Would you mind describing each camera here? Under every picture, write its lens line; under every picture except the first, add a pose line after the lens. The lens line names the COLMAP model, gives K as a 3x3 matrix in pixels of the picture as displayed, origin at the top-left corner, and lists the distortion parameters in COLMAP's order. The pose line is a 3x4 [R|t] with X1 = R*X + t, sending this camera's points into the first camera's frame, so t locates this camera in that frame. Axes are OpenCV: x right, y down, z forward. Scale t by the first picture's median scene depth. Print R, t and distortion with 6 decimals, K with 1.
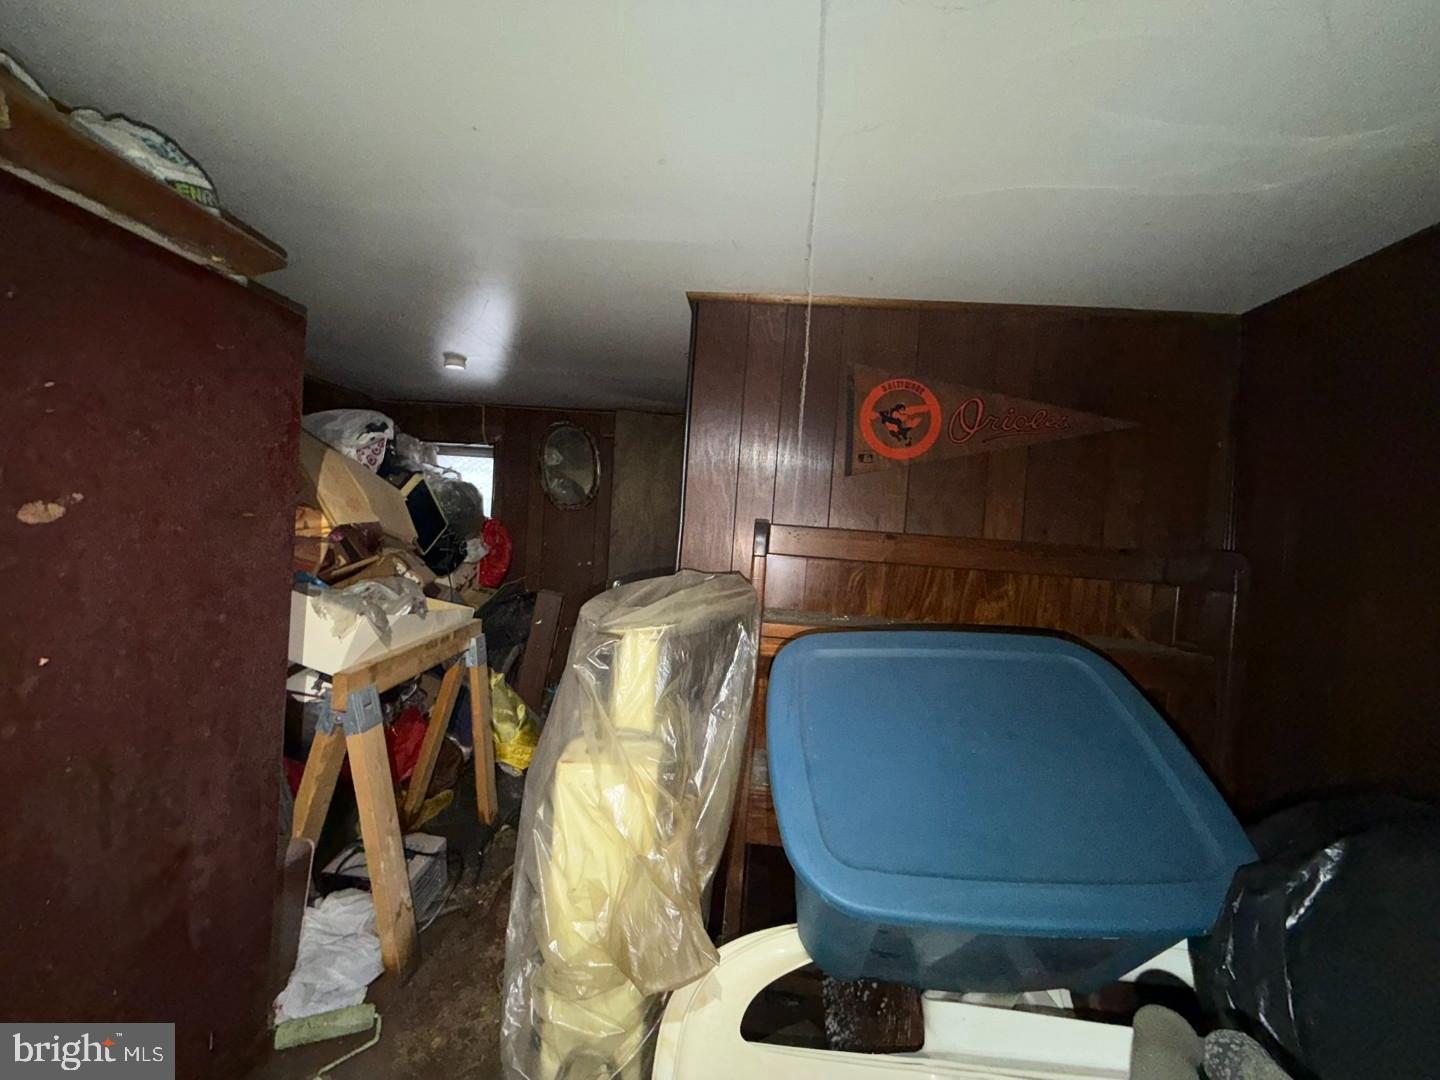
lens RADIAL K [[572.2, 0, 714.2], [0, 572.2, 541.3], [0, 0, 1]] dist [-0.000032, 0.000312]
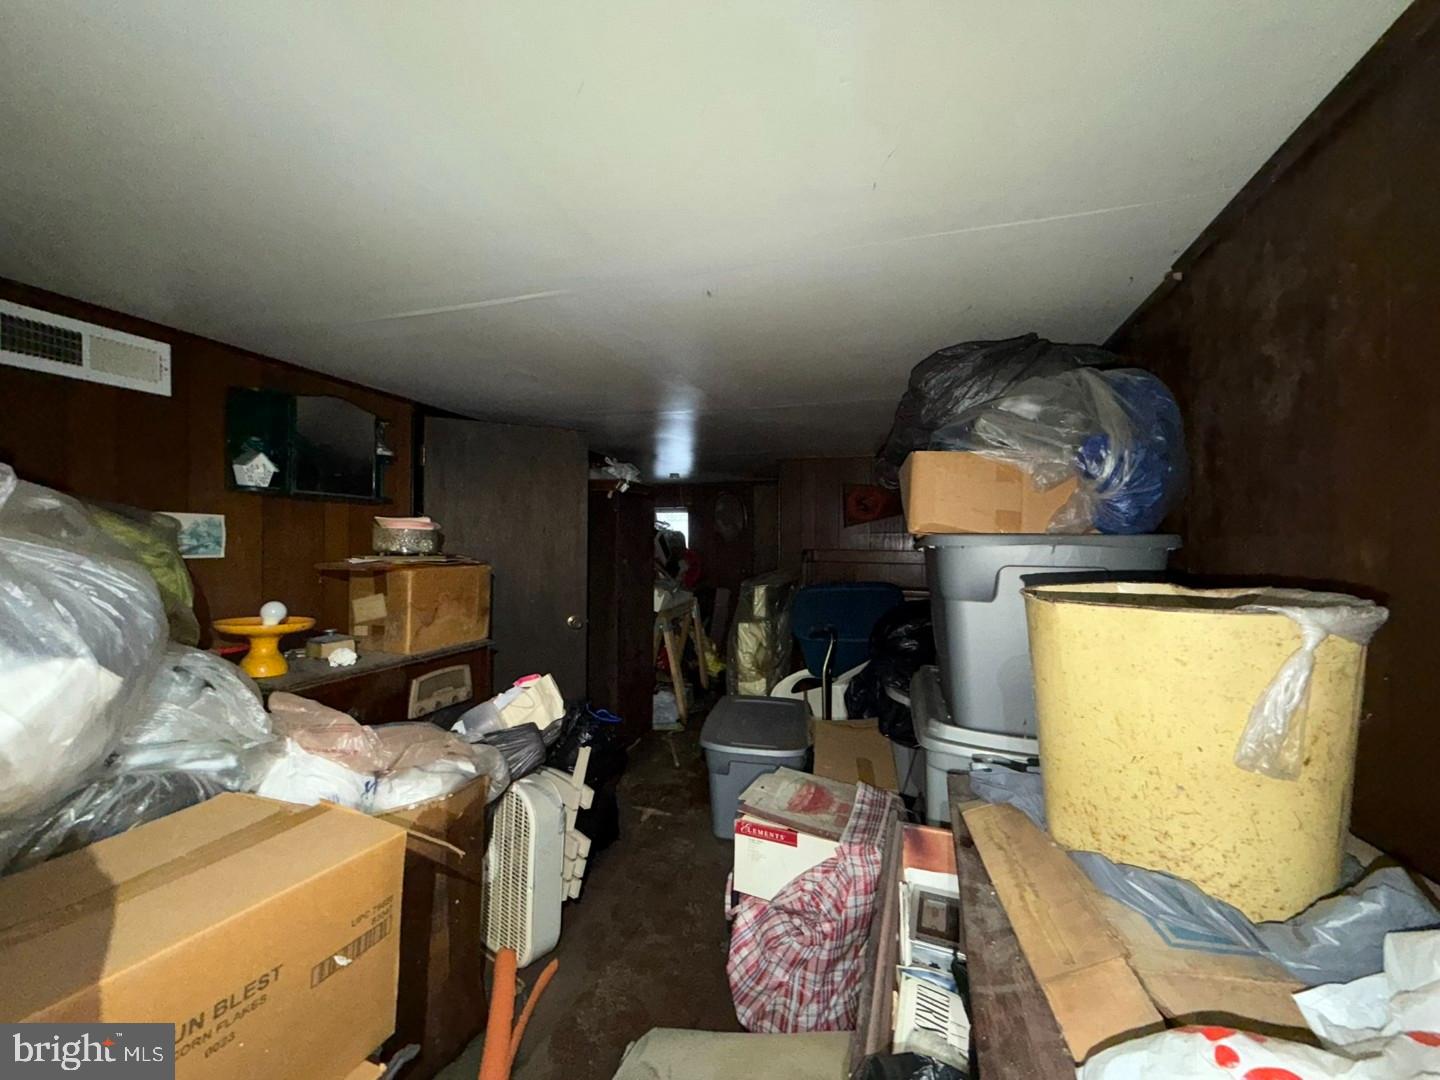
lens RADIAL K [[572.2, 0, 714.2], [0, 572.2, 541.3], [0, 0, 1]] dist [-0.000032, 0.000312]
pose [[0.962511, -0.067420, -0.262732, 0.198014], [0.062119, 0.997663, -0.028442, -0.006610], [0.264036, 0.011055, 0.964450, -0.892127]]
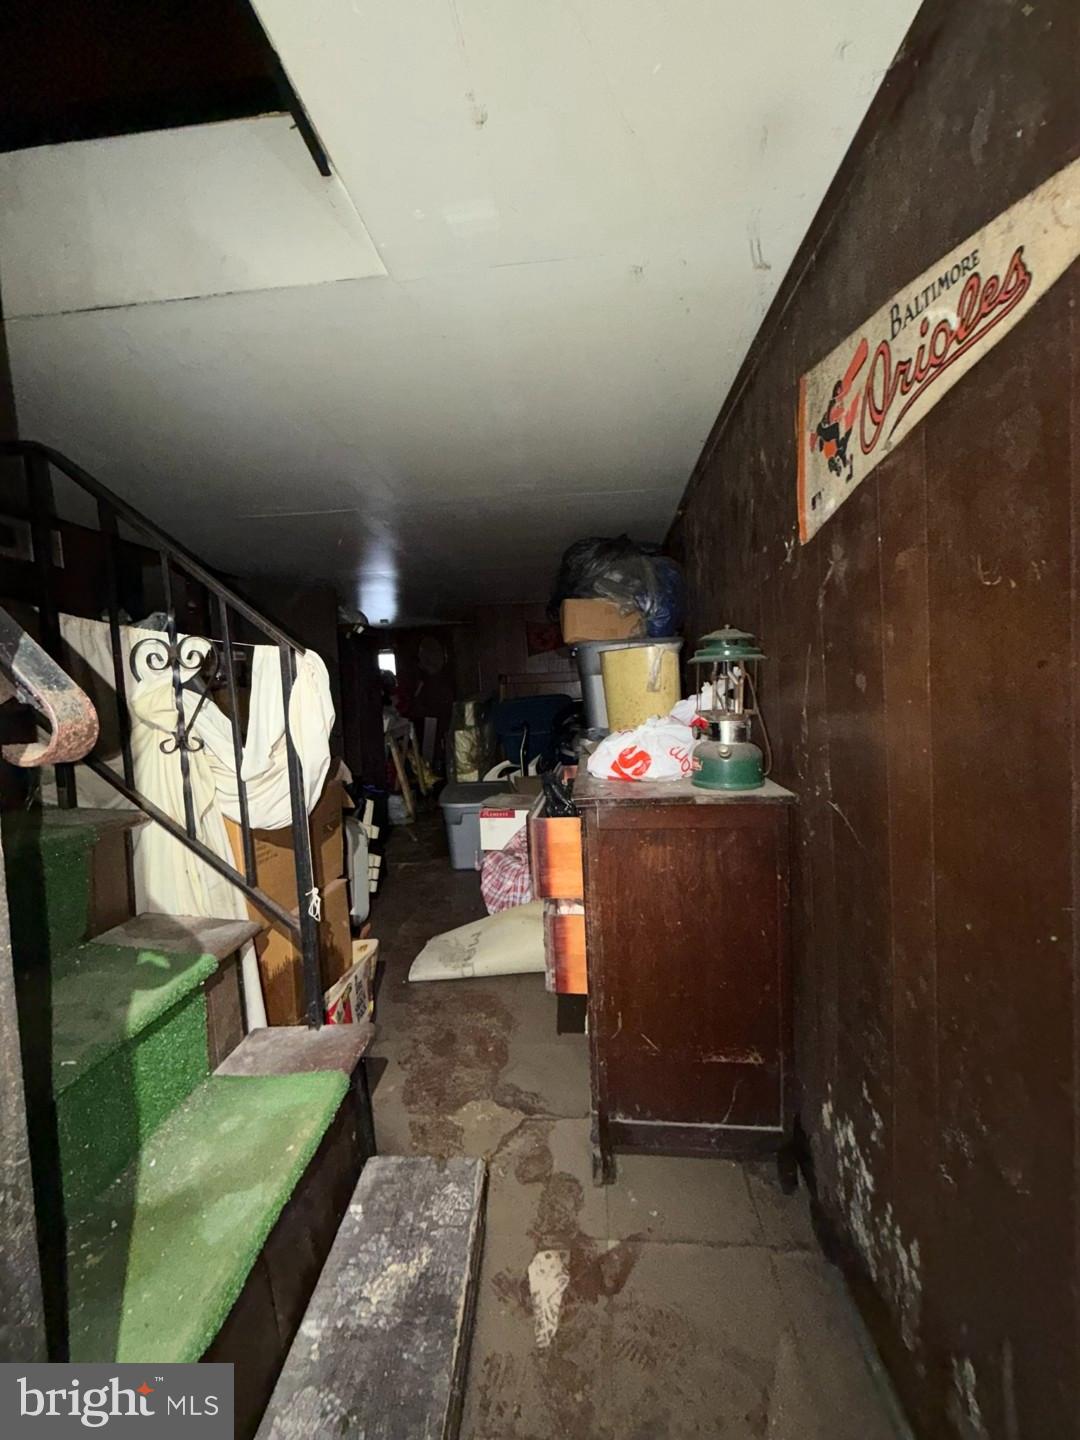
lens RADIAL K [[572.2, 0, 536.3], [0, 572.2, 716.3], [0, 0, 1]] dist [-0.000032, 0.000312]
pose [[0.992472, -0.117583, -0.034259, 0.202769], [0.118960, 0.992035, 0.041414, 0.058968], [0.029117, -0.045177, 0.998555, -1.319056]]
